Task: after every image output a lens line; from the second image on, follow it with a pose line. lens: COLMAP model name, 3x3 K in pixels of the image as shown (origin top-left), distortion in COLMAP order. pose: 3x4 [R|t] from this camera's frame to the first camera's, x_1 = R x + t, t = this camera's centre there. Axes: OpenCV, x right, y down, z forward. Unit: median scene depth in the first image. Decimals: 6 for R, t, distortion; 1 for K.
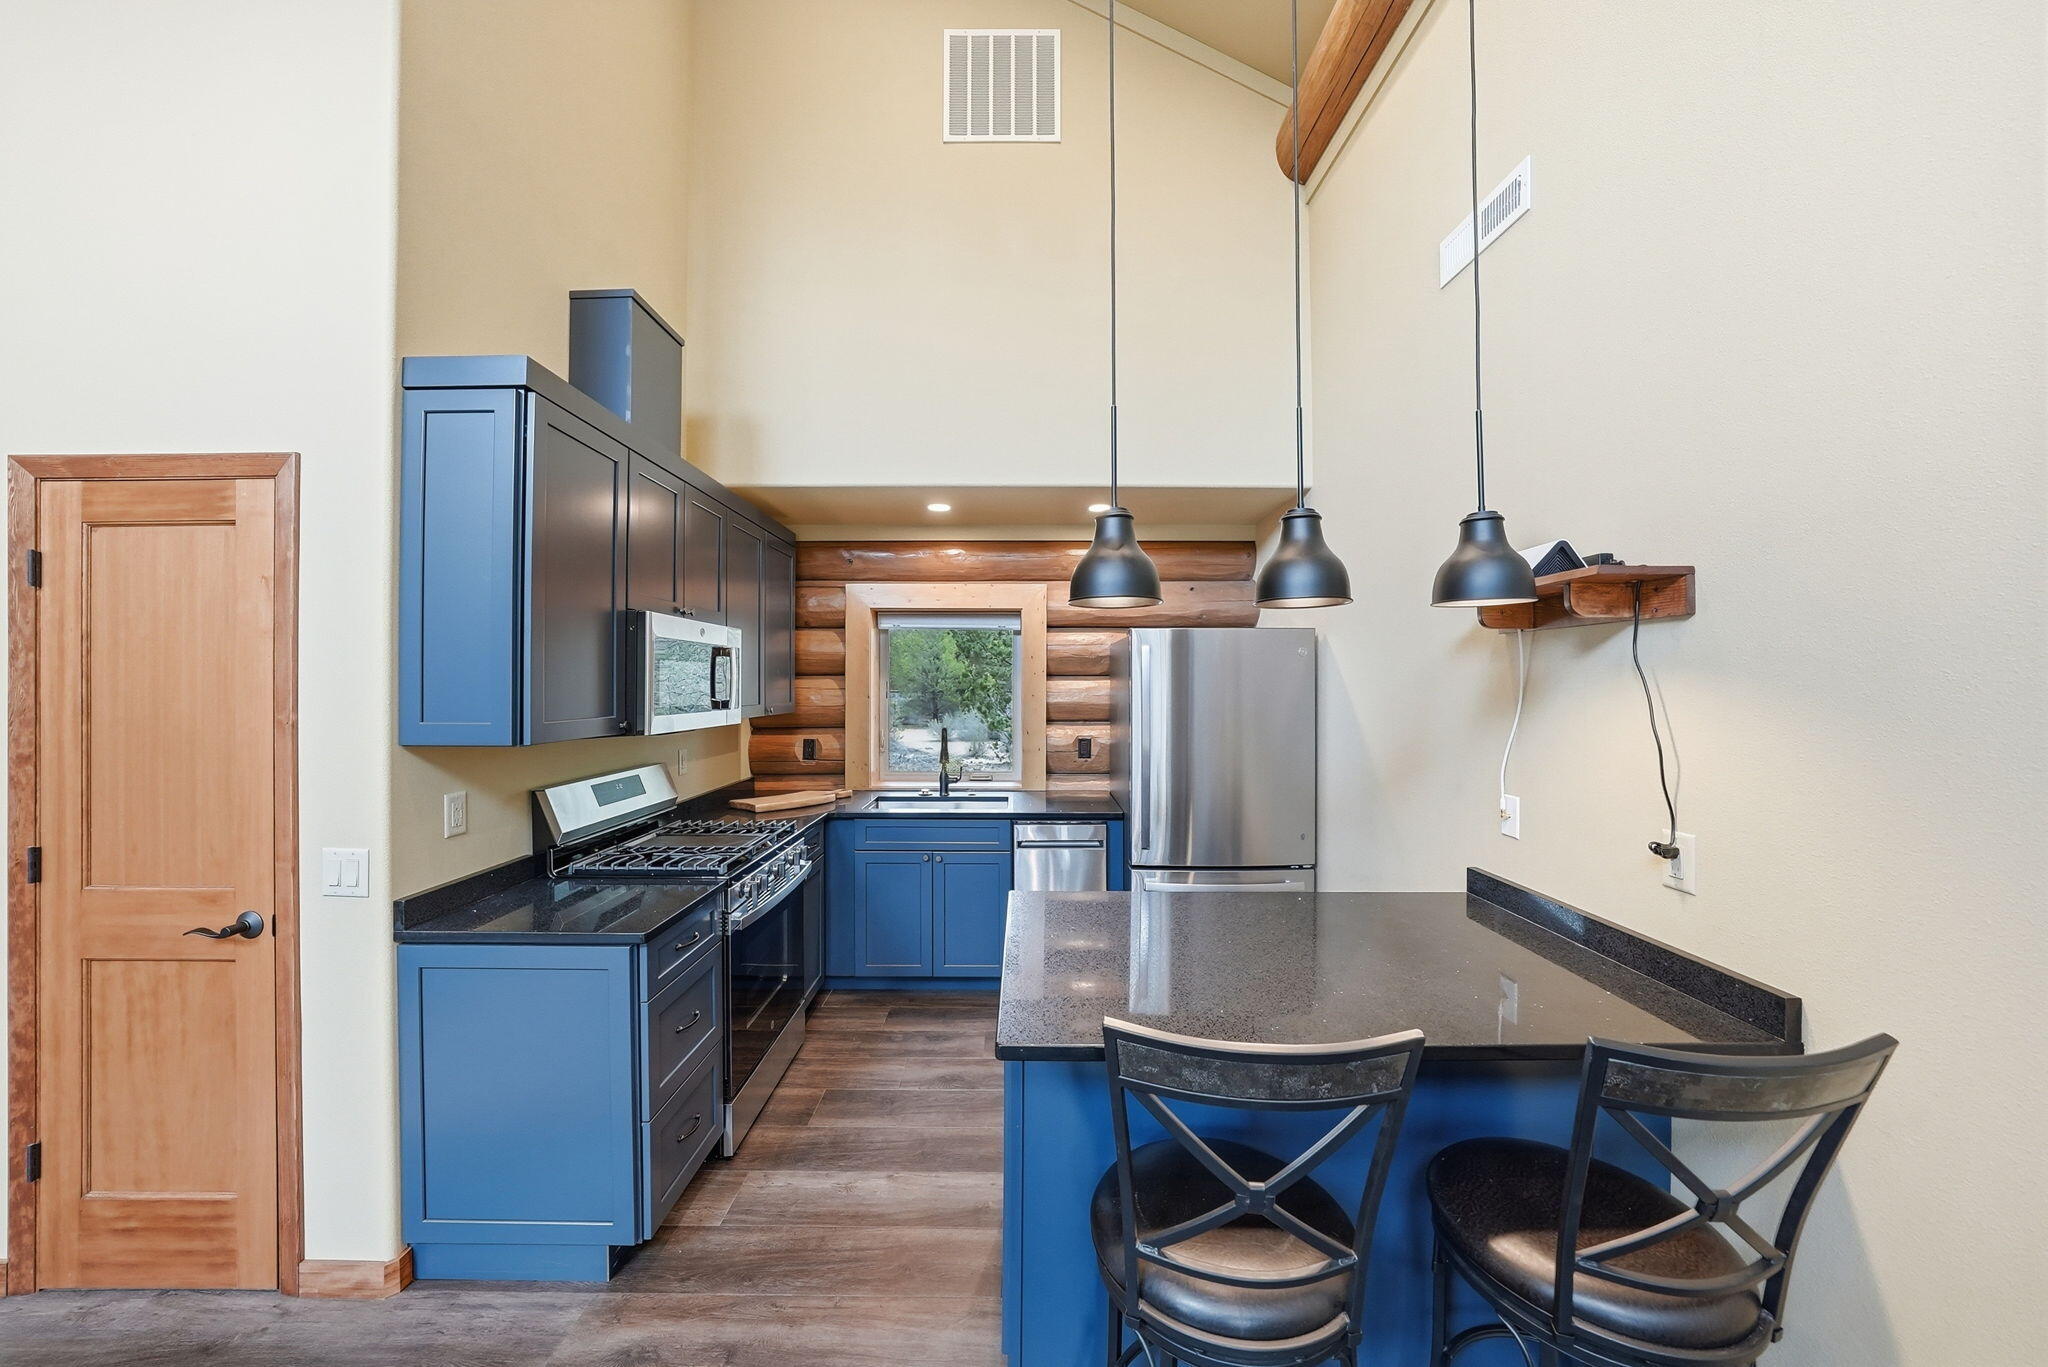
lens RADIAL K [[715.8, 0, 1020.3], [0, 715.8, 677.5], [0, 0, 1]] dist [-0.018144, 0.002556]
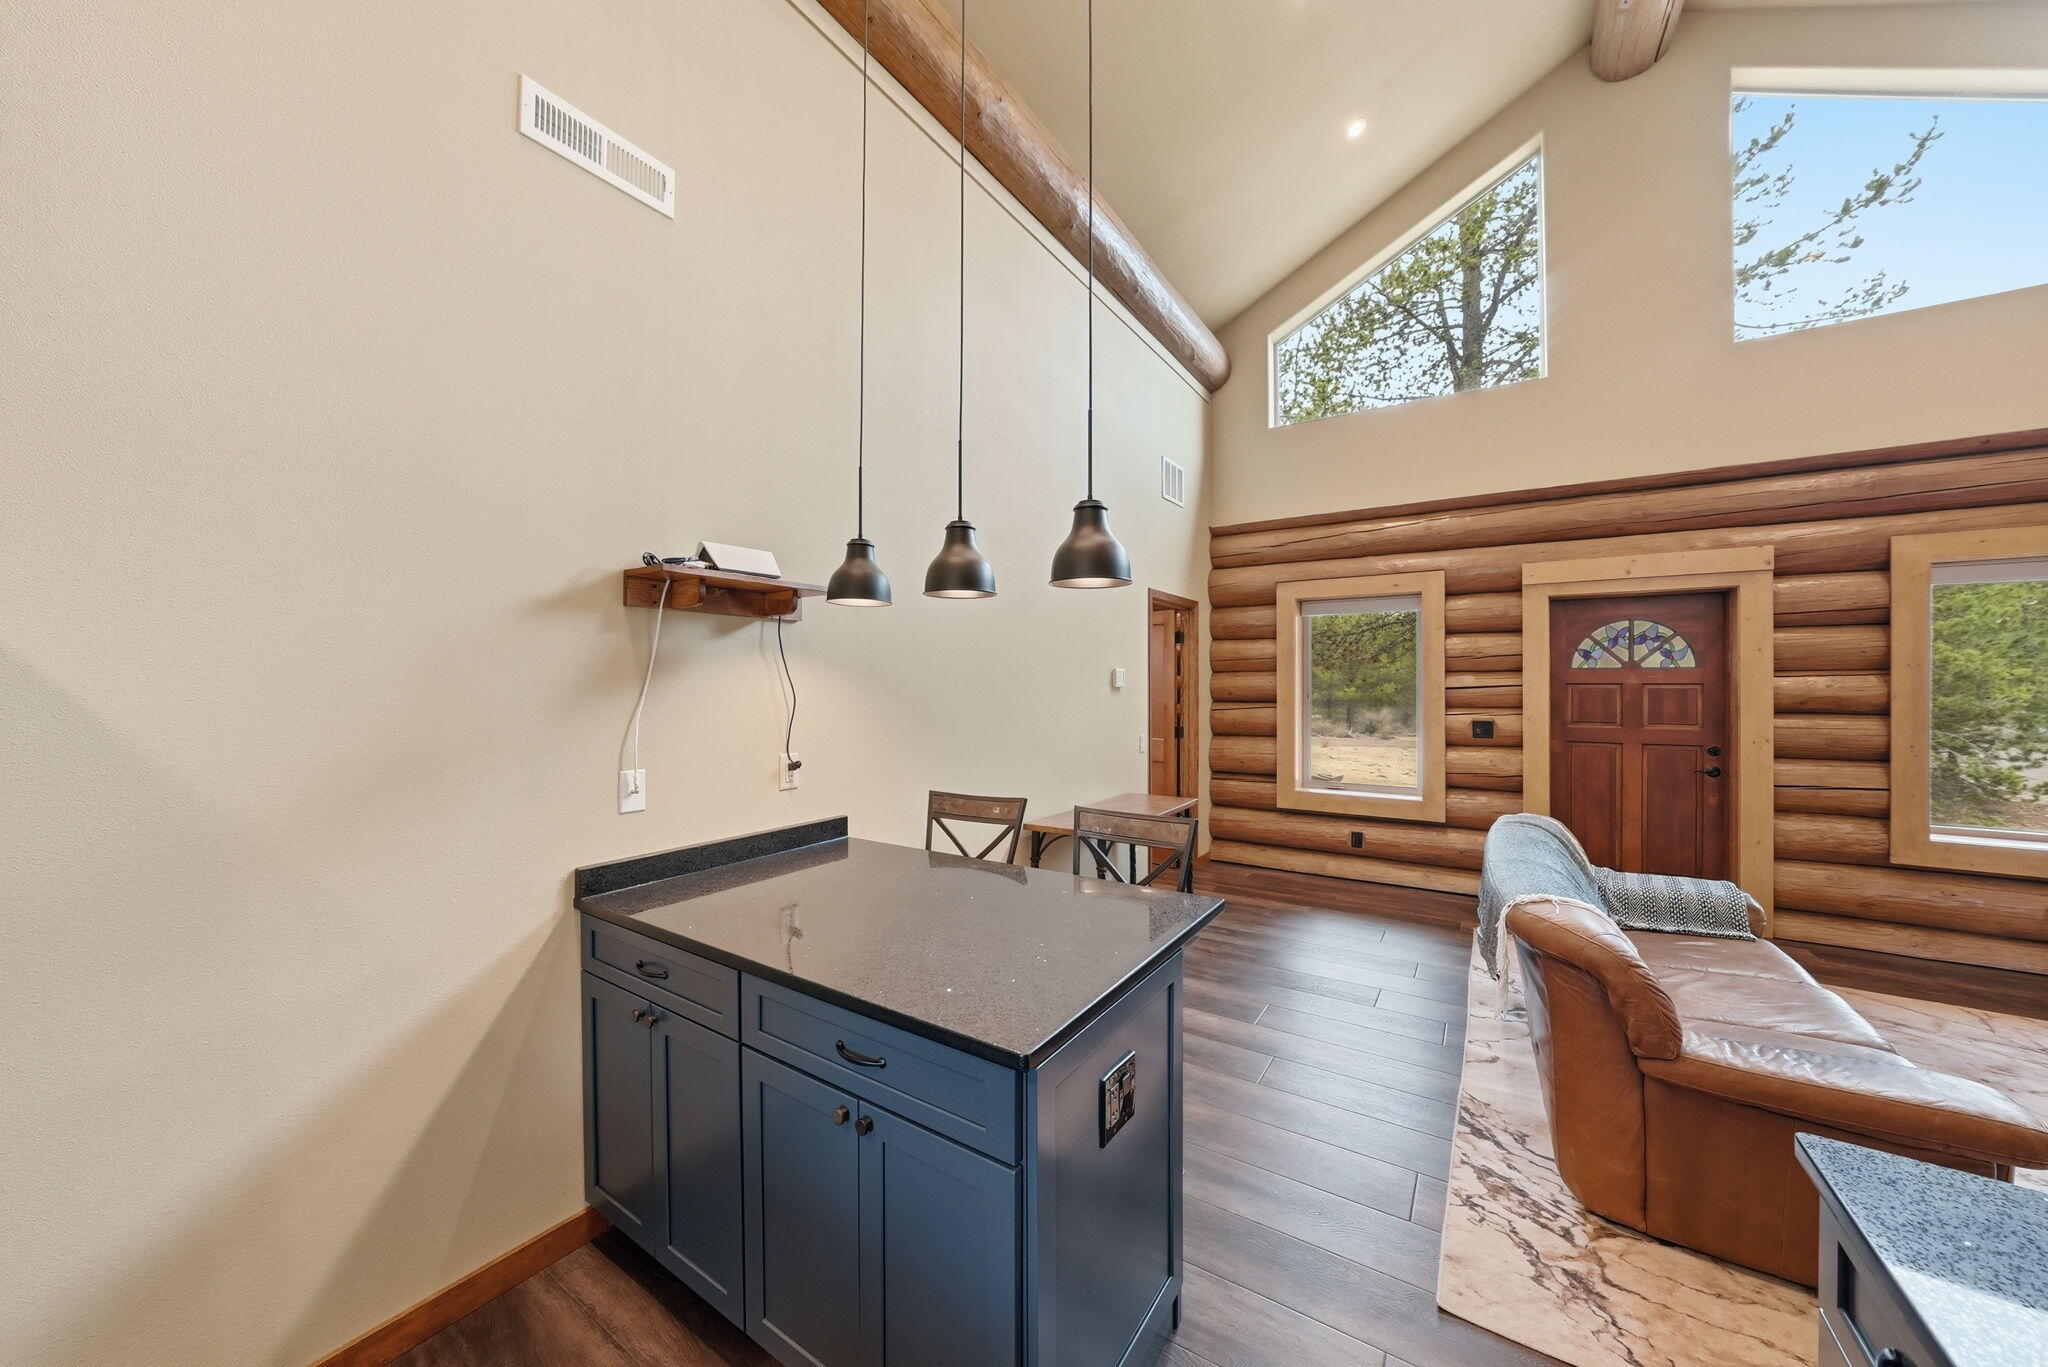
lens RADIAL K [[715.8, 0, 1038.4], [0, 715.8, 685.1], [0, 0, 1]] dist [-0.018144, 0.002556]
pose [[-0.835062, -0.001894, 0.550152, -0.167483], [-0.006124, 0.999964, -0.005852, 0.025108], [-0.550121, -0.008256, -0.835044, 0.773514]]
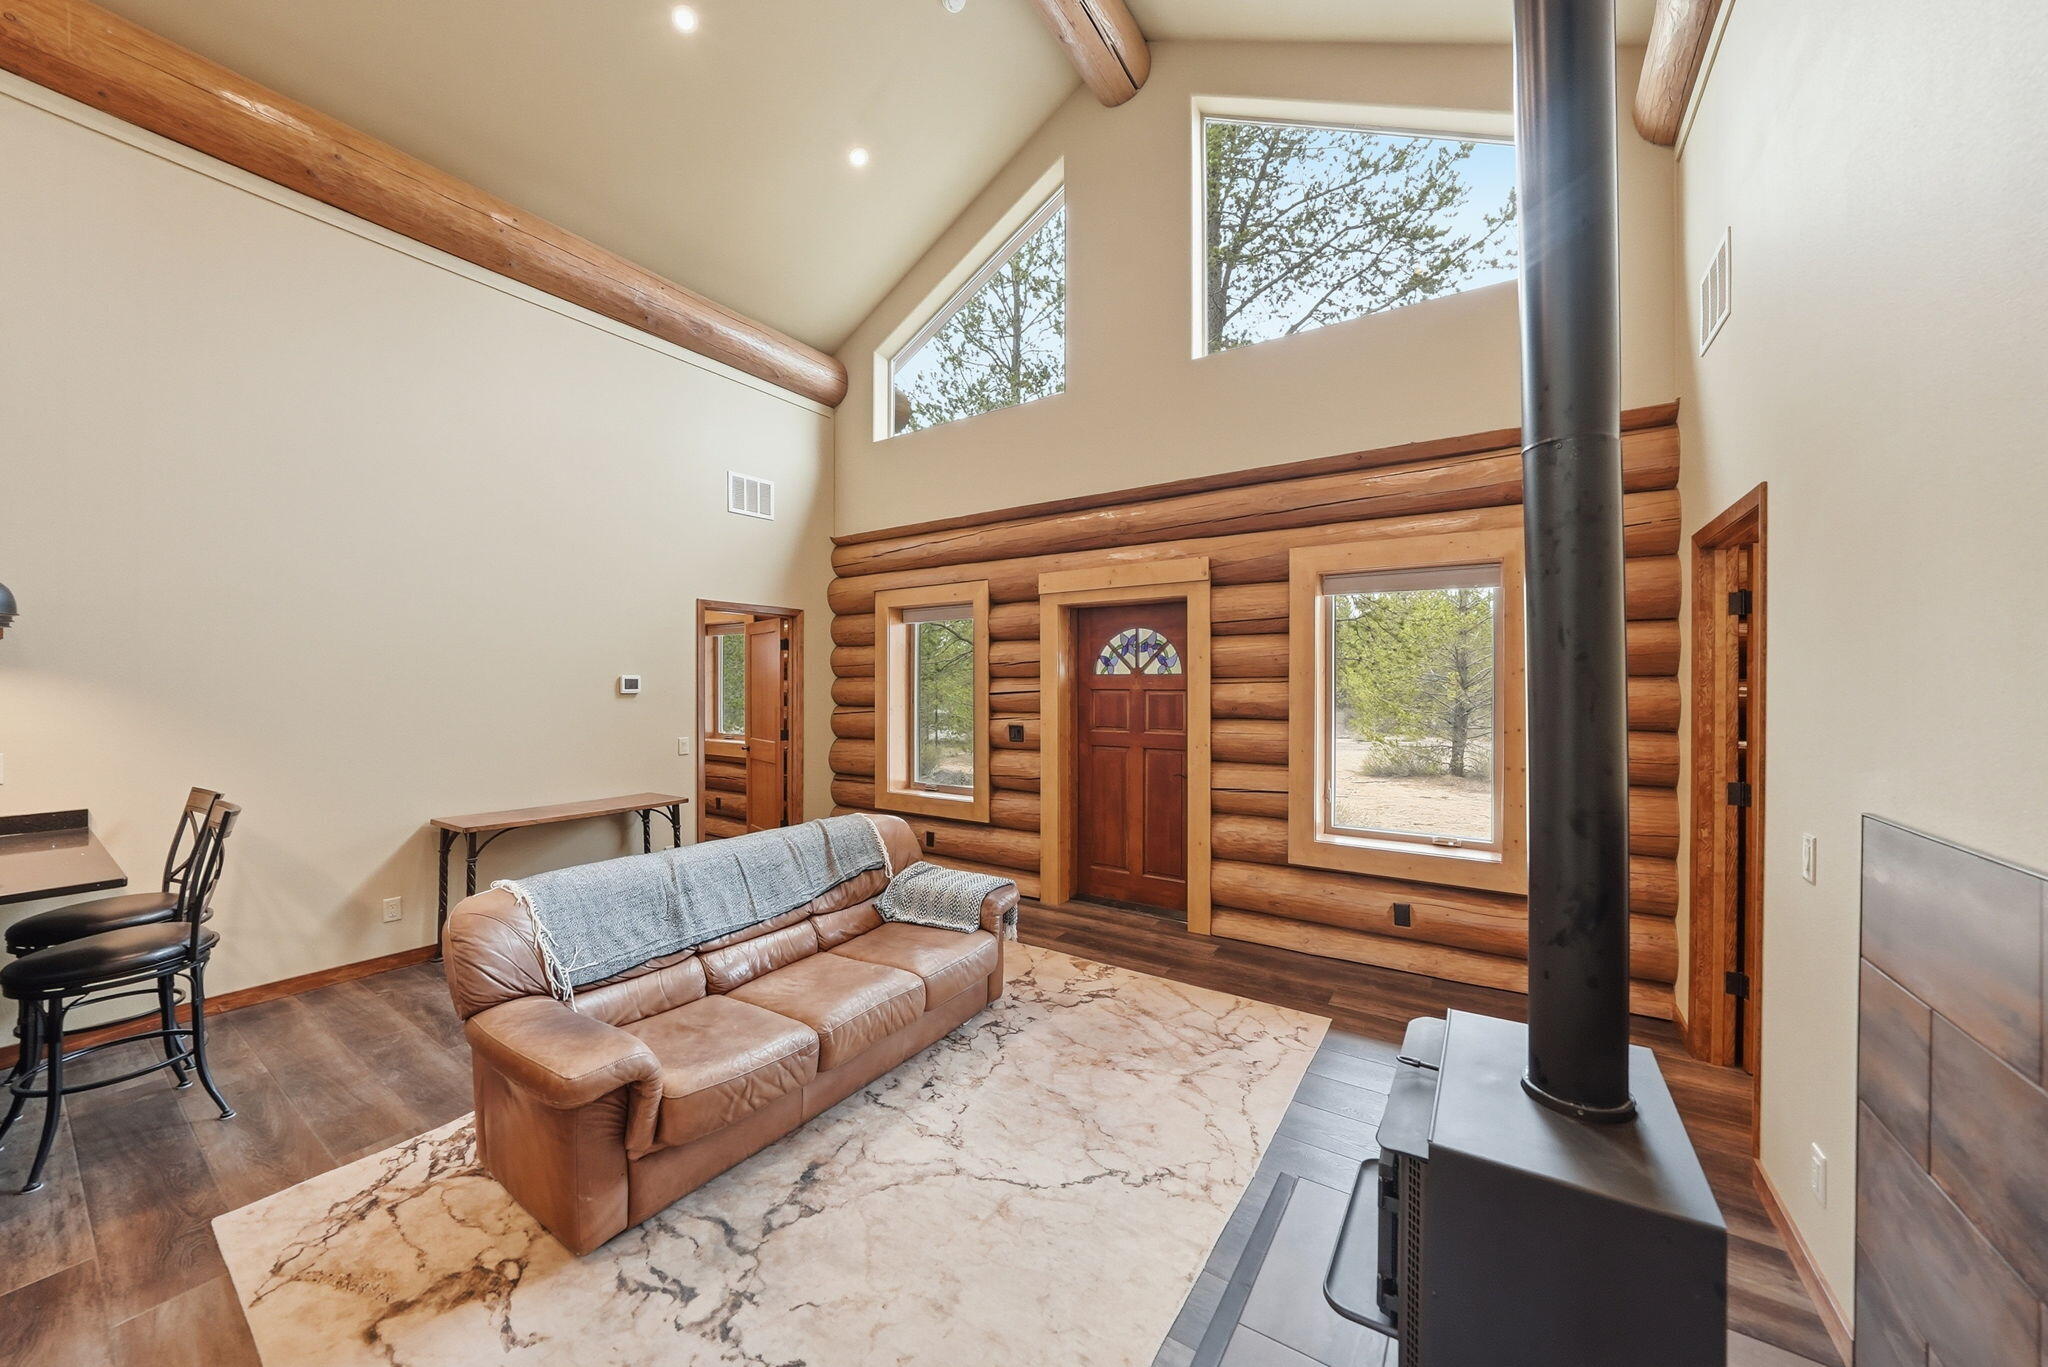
lens RADIAL K [[715.8, 0, 1024.7], [0, 715.8, 696.3], [0, 0, 1]] dist [-0.018144, 0.002556]
pose [[-0.827572, -0.009949, 0.561271, -0.880944], [-0.006528, 0.999946, 0.008100, 0.012462], [-0.561321, 0.003039, -0.827593, 0.377372]]
